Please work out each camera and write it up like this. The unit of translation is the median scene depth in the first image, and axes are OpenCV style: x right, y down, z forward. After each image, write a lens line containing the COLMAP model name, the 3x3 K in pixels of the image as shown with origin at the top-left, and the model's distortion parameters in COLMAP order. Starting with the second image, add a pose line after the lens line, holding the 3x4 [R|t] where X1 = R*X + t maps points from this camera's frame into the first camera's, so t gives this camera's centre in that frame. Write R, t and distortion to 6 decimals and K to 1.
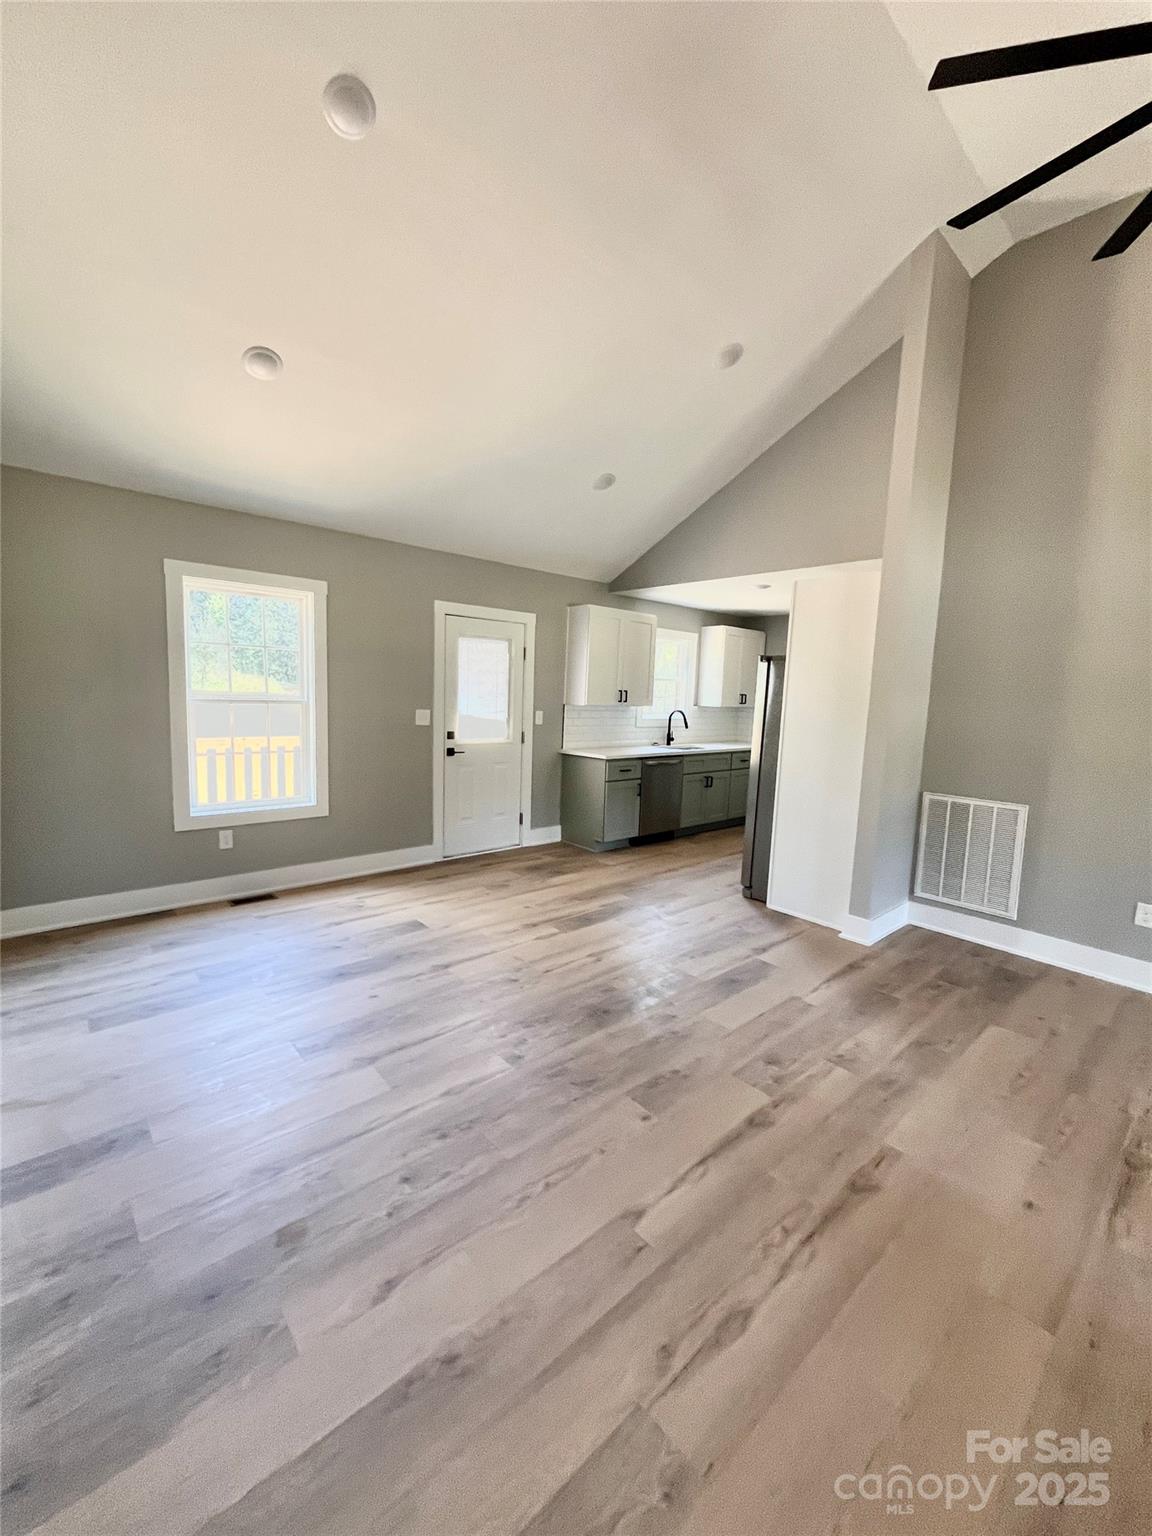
lens RADIAL K [[620.3, 0, 573.0], [0, 620.3, 763.3], [0, 0, 1]] dist [-0.002121, -0.000576]
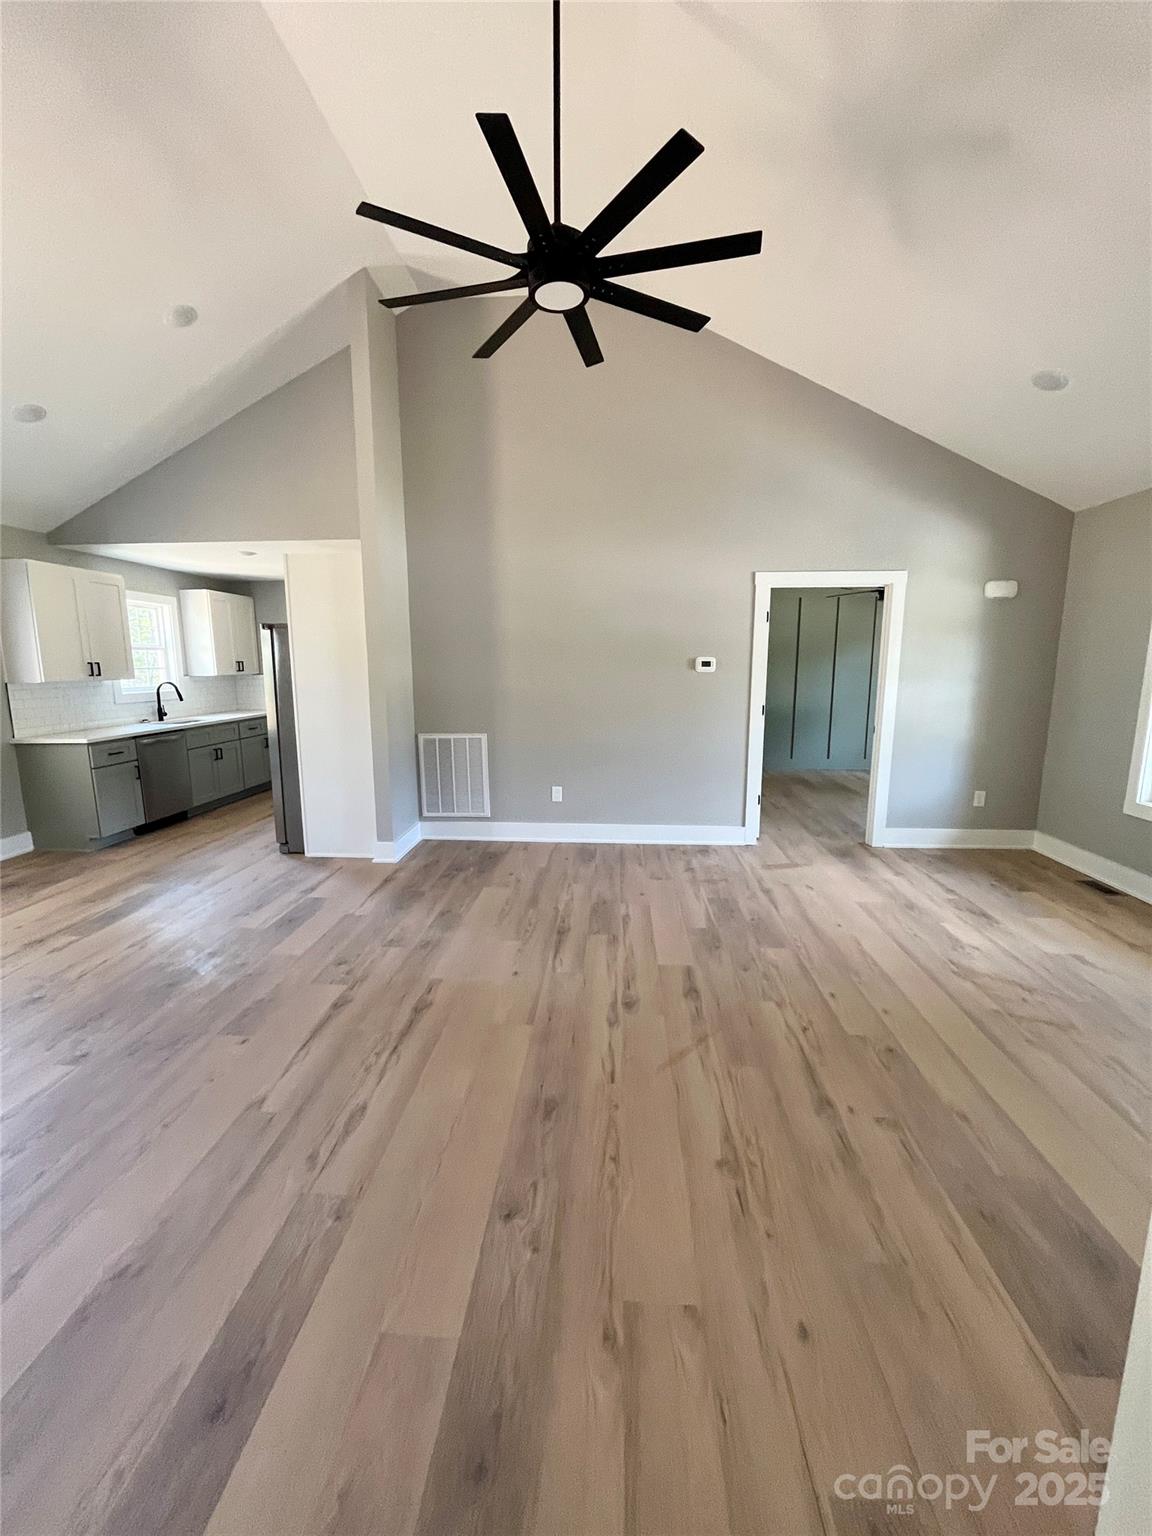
lens RADIAL K [[620.3, 0, 573.0], [0, 620.3, 763.3], [0, 0, 1]] dist [-0.002121, -0.000576]
pose [[0.712491, -0.152339, 0.684945, -0.091698], [0.112968, 0.988318, 0.102302, 0.014022], [-0.692528, 0.004487, 0.721377, -0.140319]]
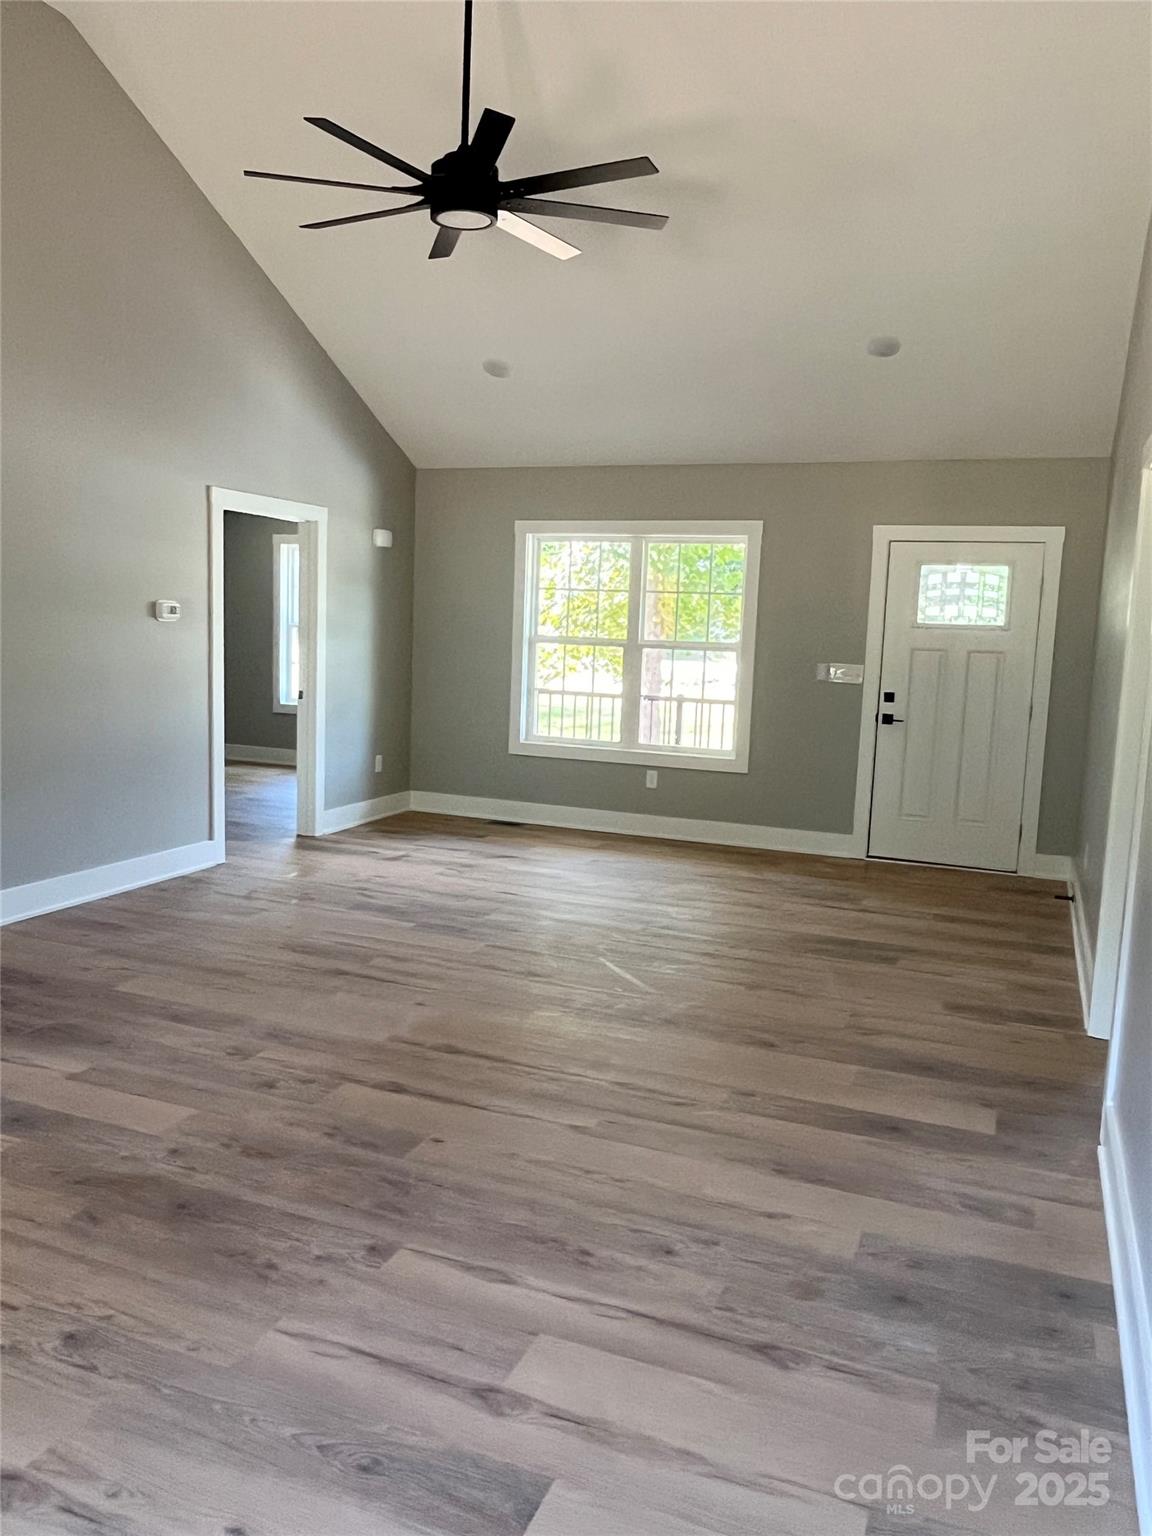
lens RADIAL K [[1124.0, 0, 575.0], [0, 1124.0, 767.5], [0, 0, 1]] dist [-0.000699, 0.000525]
pose [[-0.440605, -0.169437, 0.881566, -0.714091], [0.054875, 0.975106, 0.214842, -0.128304], [-0.896022, 0.143036, -0.420338, 0.840936]]
